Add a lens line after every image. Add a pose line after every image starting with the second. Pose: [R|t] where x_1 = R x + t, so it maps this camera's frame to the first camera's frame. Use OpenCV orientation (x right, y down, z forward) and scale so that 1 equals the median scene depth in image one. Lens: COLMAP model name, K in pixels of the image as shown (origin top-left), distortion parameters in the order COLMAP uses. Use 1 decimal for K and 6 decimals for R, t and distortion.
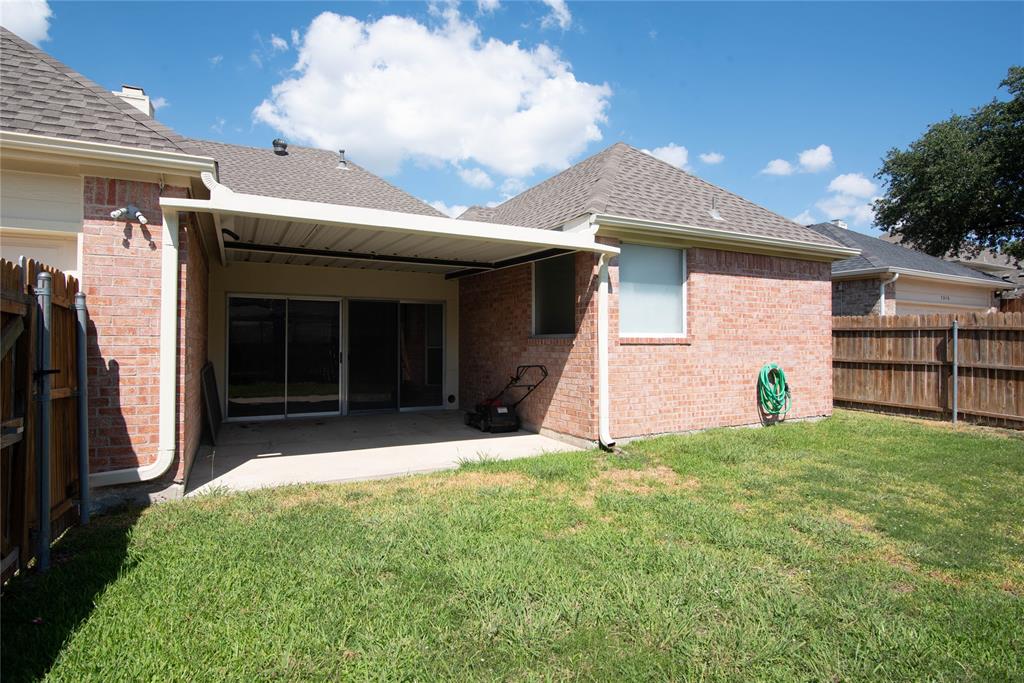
lens RADIAL K [[532.3, 0, 514.3], [0, 532.3, 337.4], [0, 0, 1]] dist [-0.016287, -0.001334]
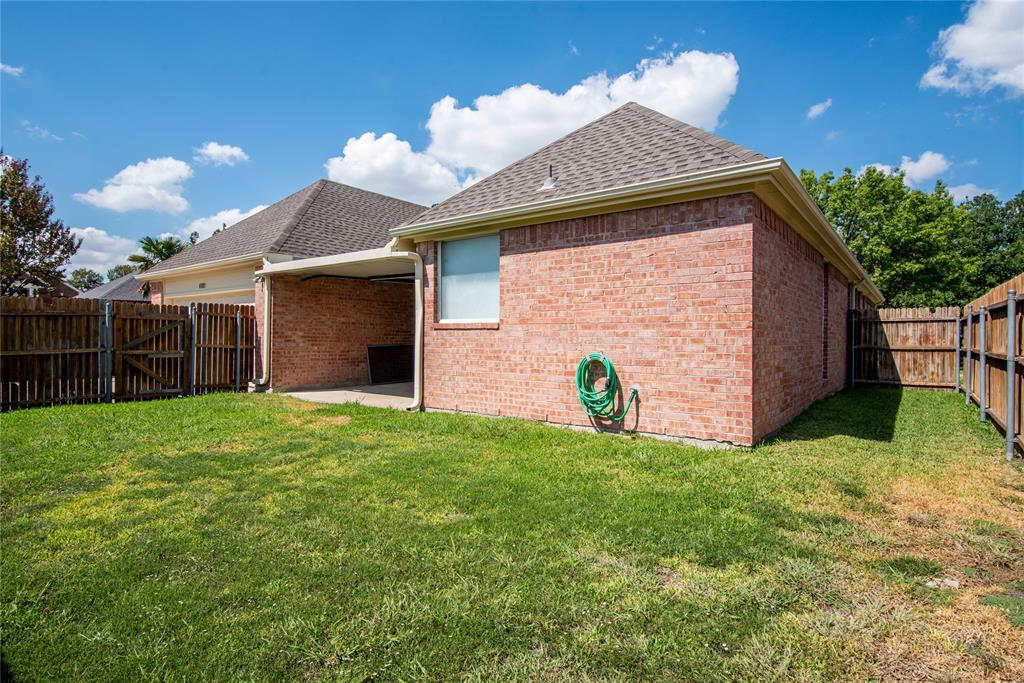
lens RADIAL K [[532.3, 0, 515.0], [0, 532.3, 340.7], [0, 0, 1]] dist [-0.016287, -0.001334]
pose [[0.425930, 0.006702, -0.904731, 1.190811], [0.001602, 0.999965, 0.008161, 0.025715], [0.904755, -0.004925, 0.425904, 0.579231]]
